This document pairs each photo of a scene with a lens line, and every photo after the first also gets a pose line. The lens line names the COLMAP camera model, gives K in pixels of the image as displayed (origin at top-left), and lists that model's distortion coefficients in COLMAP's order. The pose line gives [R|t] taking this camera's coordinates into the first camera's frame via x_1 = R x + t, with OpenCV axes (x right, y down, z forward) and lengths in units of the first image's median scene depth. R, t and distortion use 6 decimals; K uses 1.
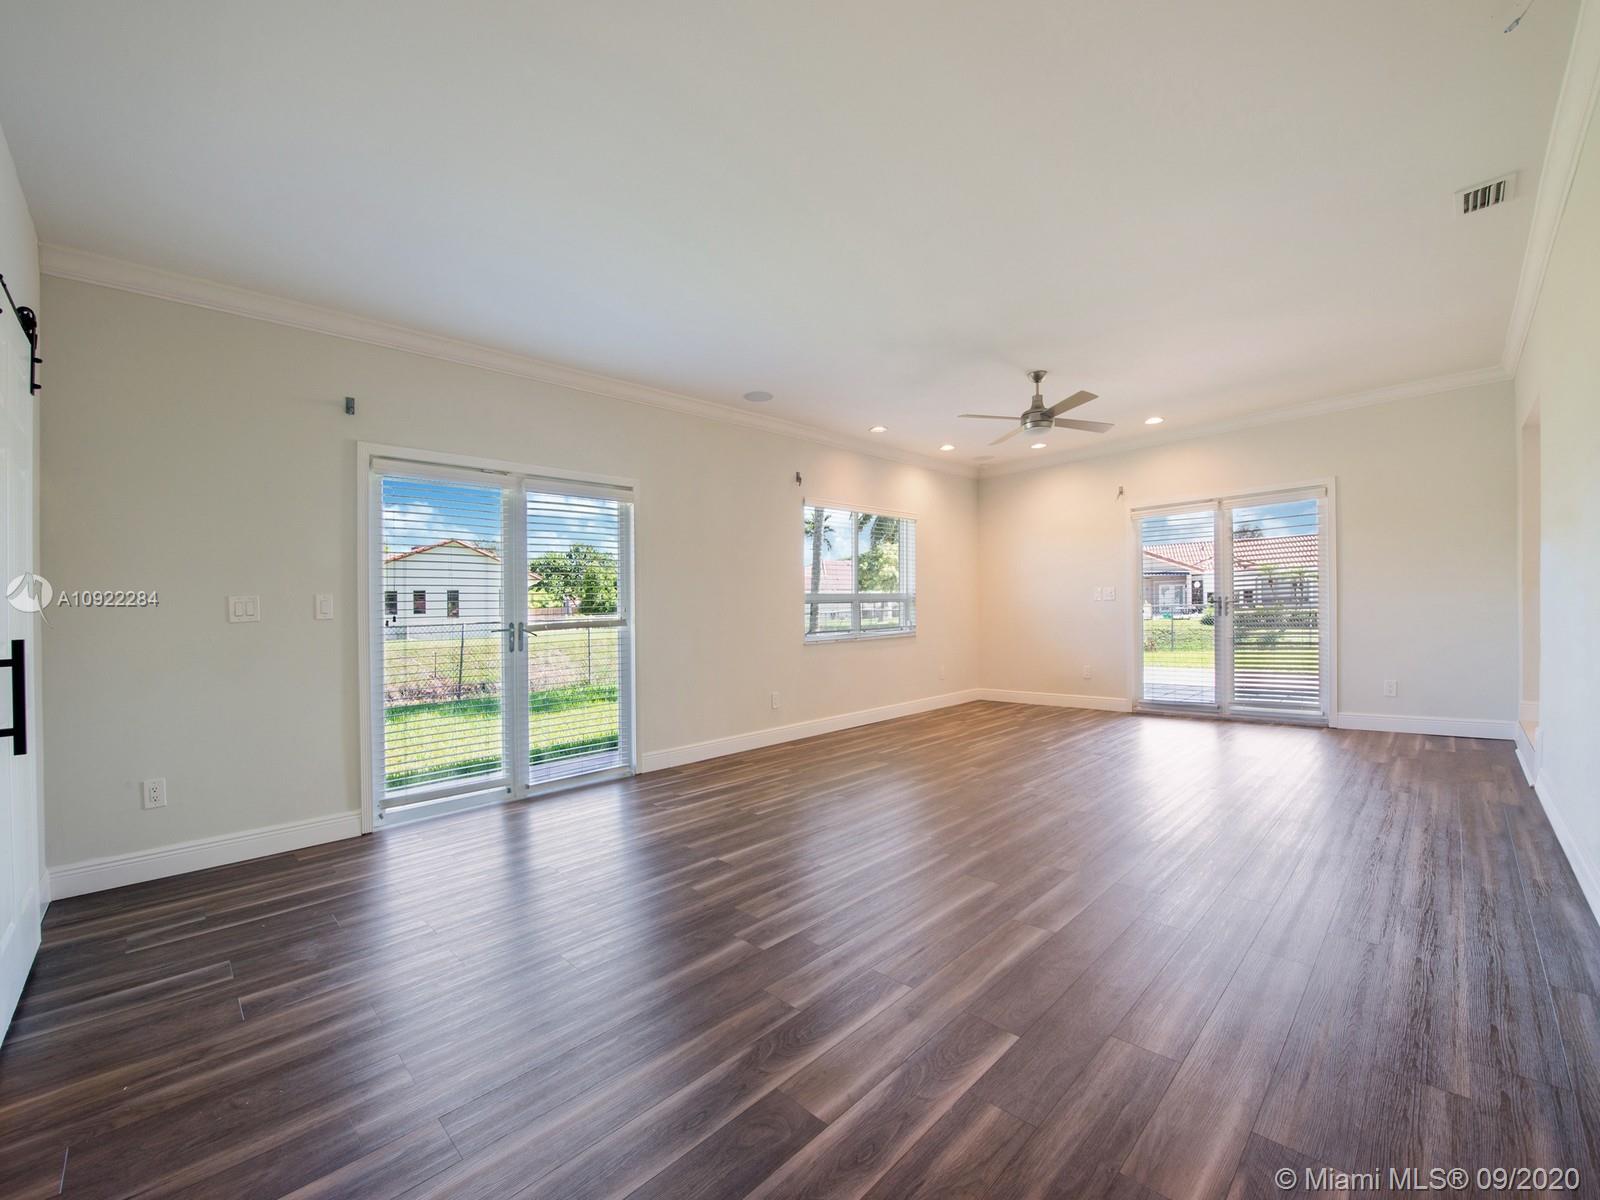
lens RADIAL K [[649.2, 0, 802.6], [0, 649.2, 617.5], [0, 0, 1]] dist [-0.018223, -0.000211]
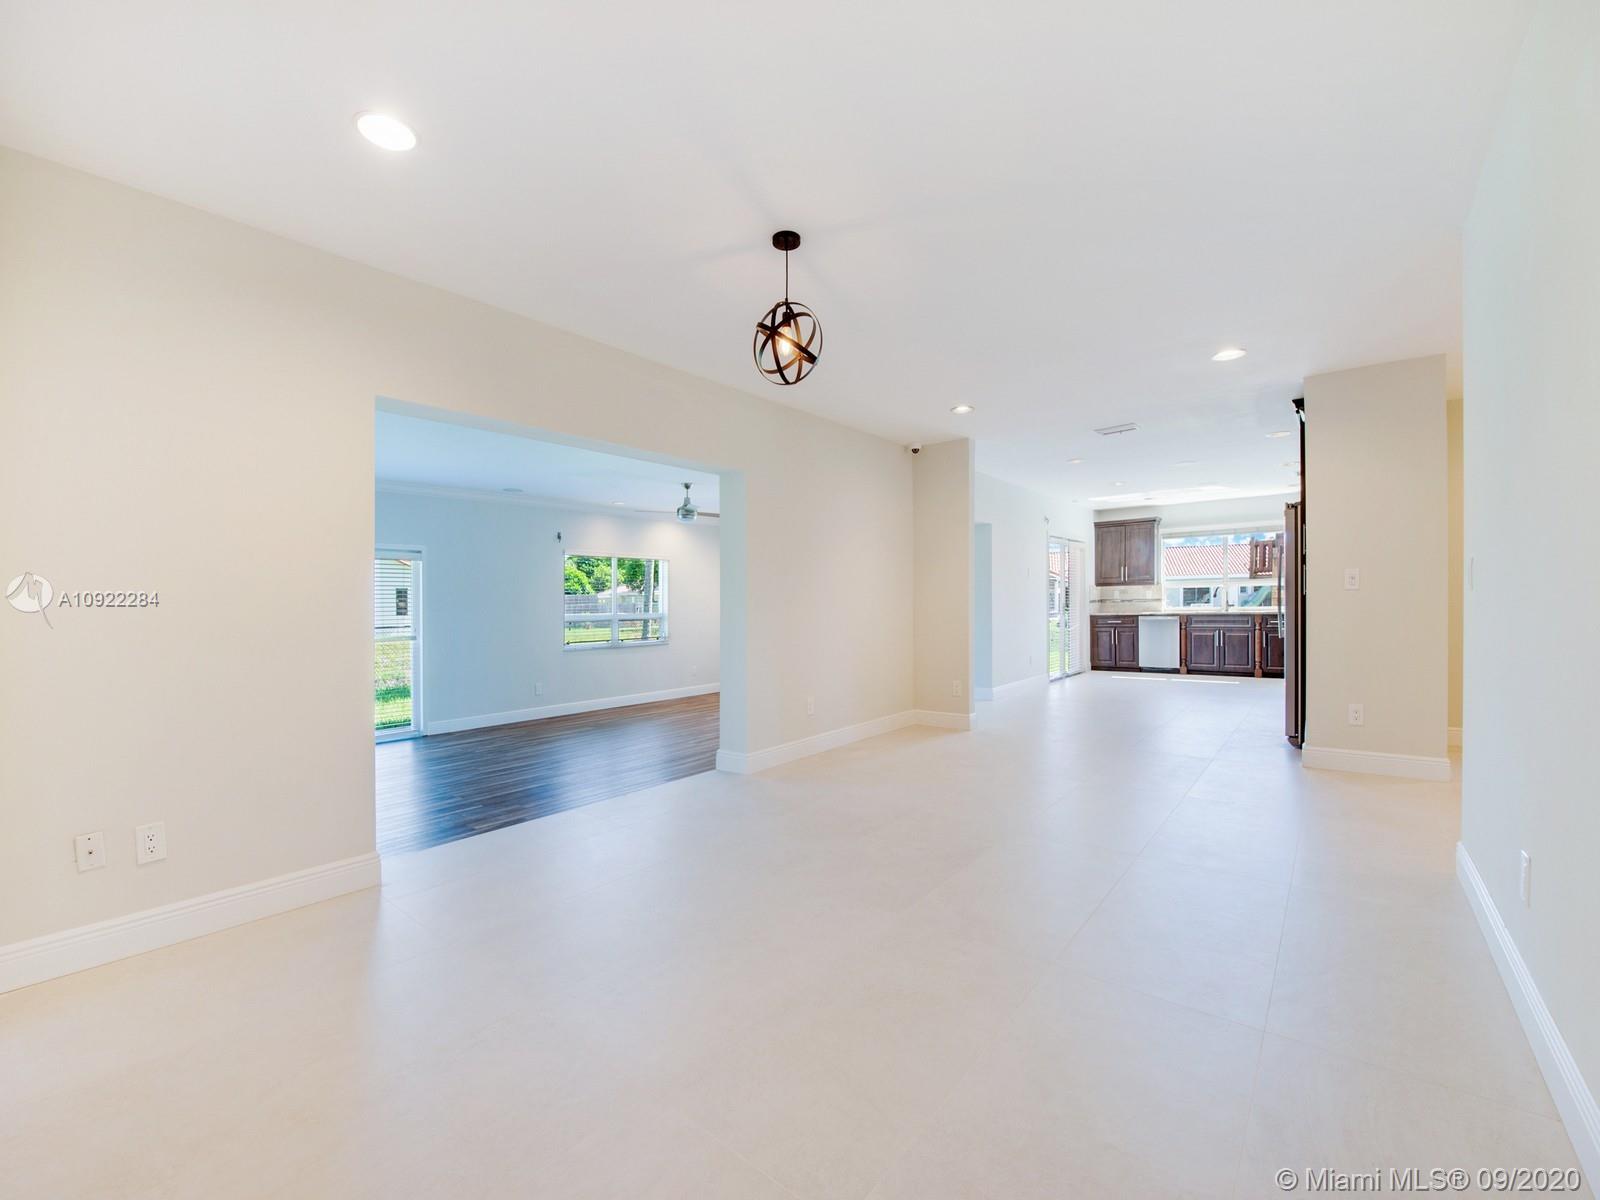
lens RADIAL K [[662.8, 0, 800.6], [0, 662.8, 616.1], [0, 0, 1]] dist [-0.002239, -0.000445]
pose [[0.995474, 0.008846, 0.094618, 0.407350], [-0.009511, 0.999933, 0.006578, -0.052768], [-0.094554, -0.007449, 0.995492, -0.553289]]
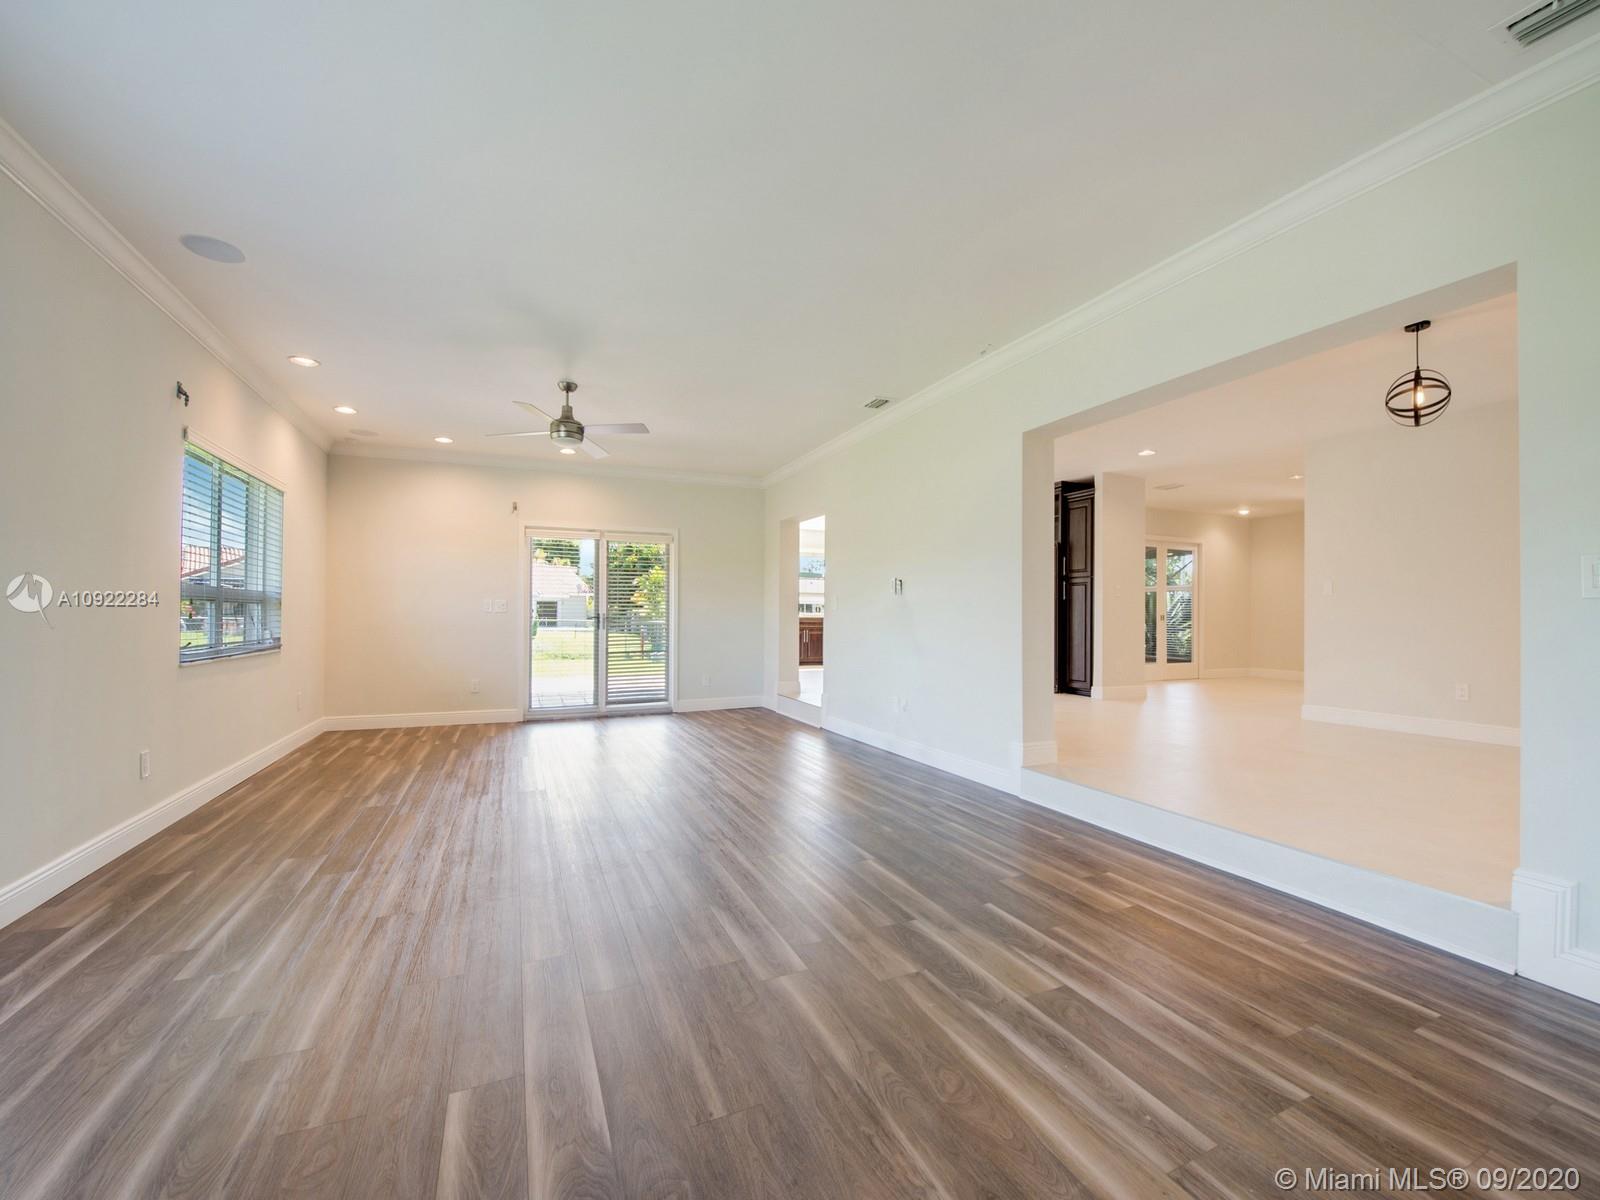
lens RADIAL K [[649.2, 0, 802.6], [0, 649.2, 617.5], [0, 0, 1]] dist [-0.018223, -0.000211]
pose [[0.357887, 0.031630, 0.933229, -0.359595], [-0.007798, 0.999493, -0.030886, 0.010640], [-0.933733, 0.003776, 0.357952, 0.249643]]
